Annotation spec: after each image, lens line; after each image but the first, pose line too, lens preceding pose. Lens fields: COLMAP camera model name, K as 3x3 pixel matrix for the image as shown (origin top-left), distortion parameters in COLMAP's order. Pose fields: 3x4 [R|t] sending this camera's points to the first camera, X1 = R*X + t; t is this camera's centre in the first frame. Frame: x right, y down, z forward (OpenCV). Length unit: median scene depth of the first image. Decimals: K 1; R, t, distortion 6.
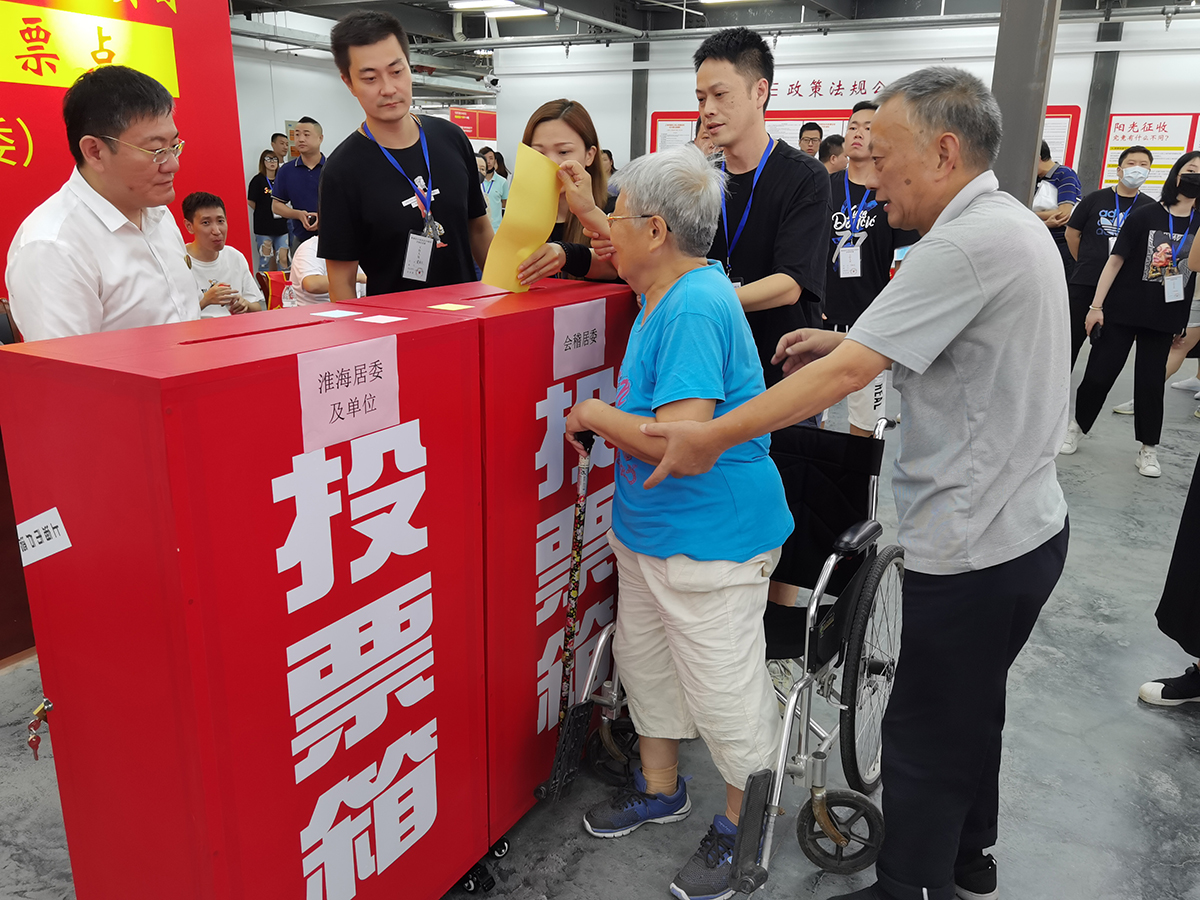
lens RADIAL K [[978.7, 0, 600.0], [0, 978.7, 450.0], [0, 0, 1]] dist [0.014720, -0.002914]
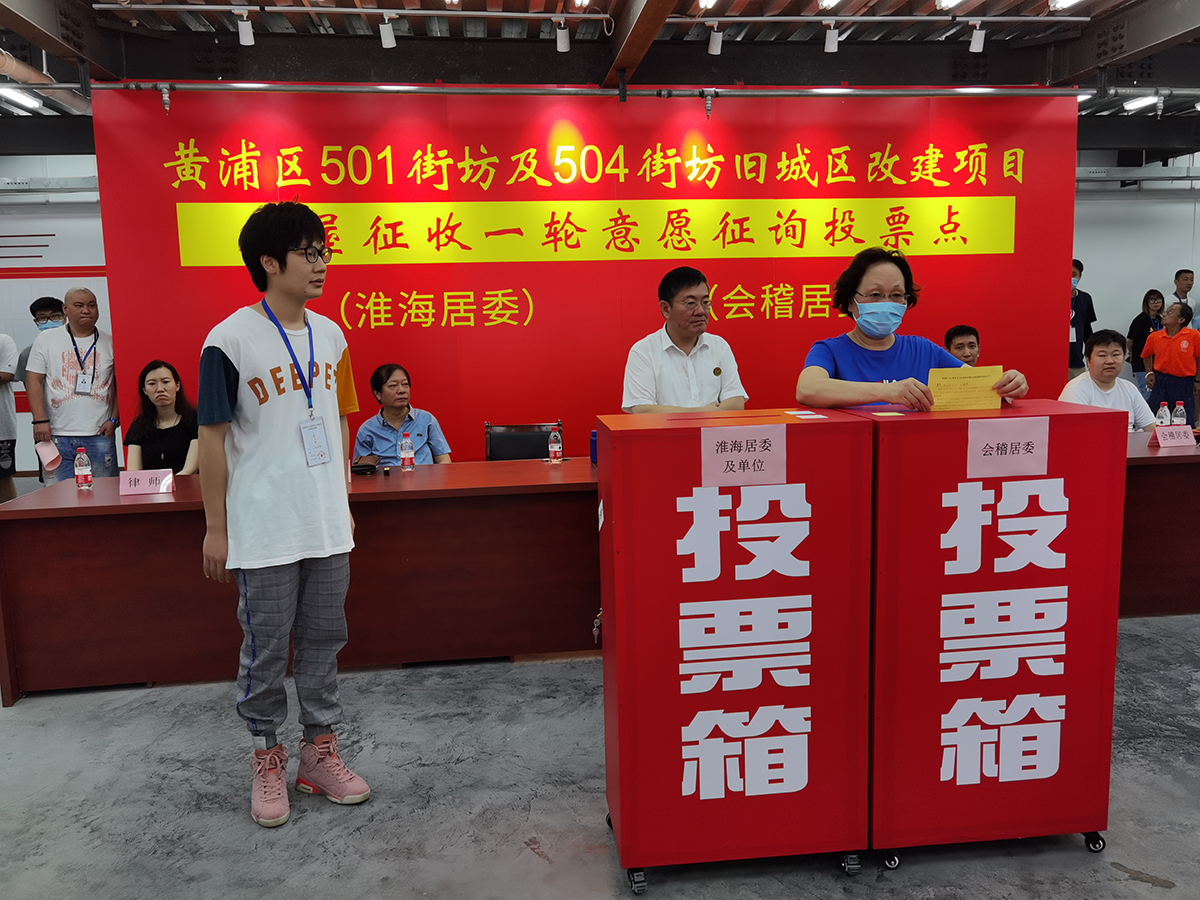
lens RADIAL K [[978.0, 0, 600.0], [0, 978.0, 450.0], [0, 0, 1]] dist [0.025547, 0.014483]
pose [[0.588189, 0.076531, -0.805094, 0.797136], [-0.186466, 0.981523, -0.042927, 0.038805], [0.786933, 0.175372, 0.591592, -0.111292]]
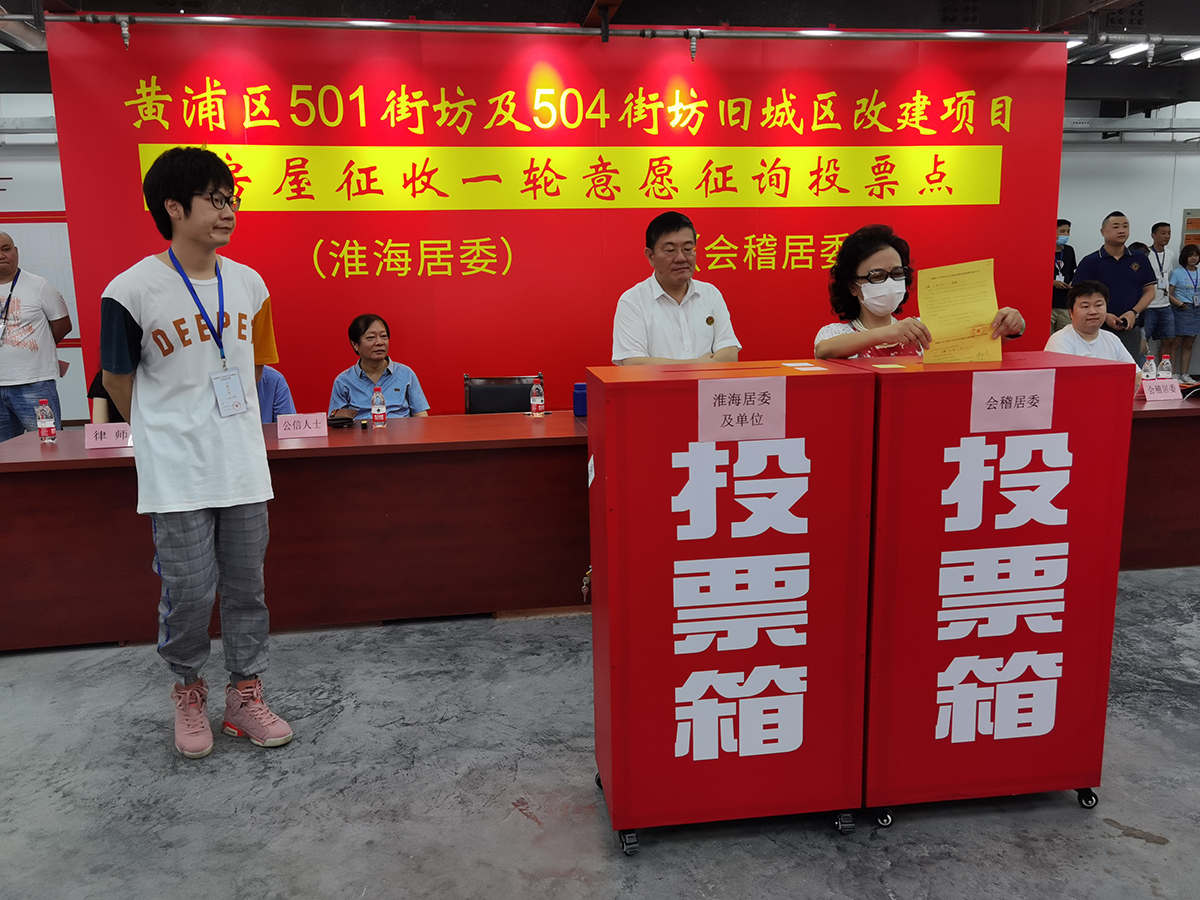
lens RADIAL K [[971.2, 0, 600.0], [0, 971.2, 450.0], [0, 0, 1]] dist [0.038256, -0.005307]
pose [[0.610020, 0.115310, -0.783951, 0.727355], [-0.186921, 0.982374, -0.000953, 0.041089], [0.770024, 0.147119, 0.620822, -0.092583]]
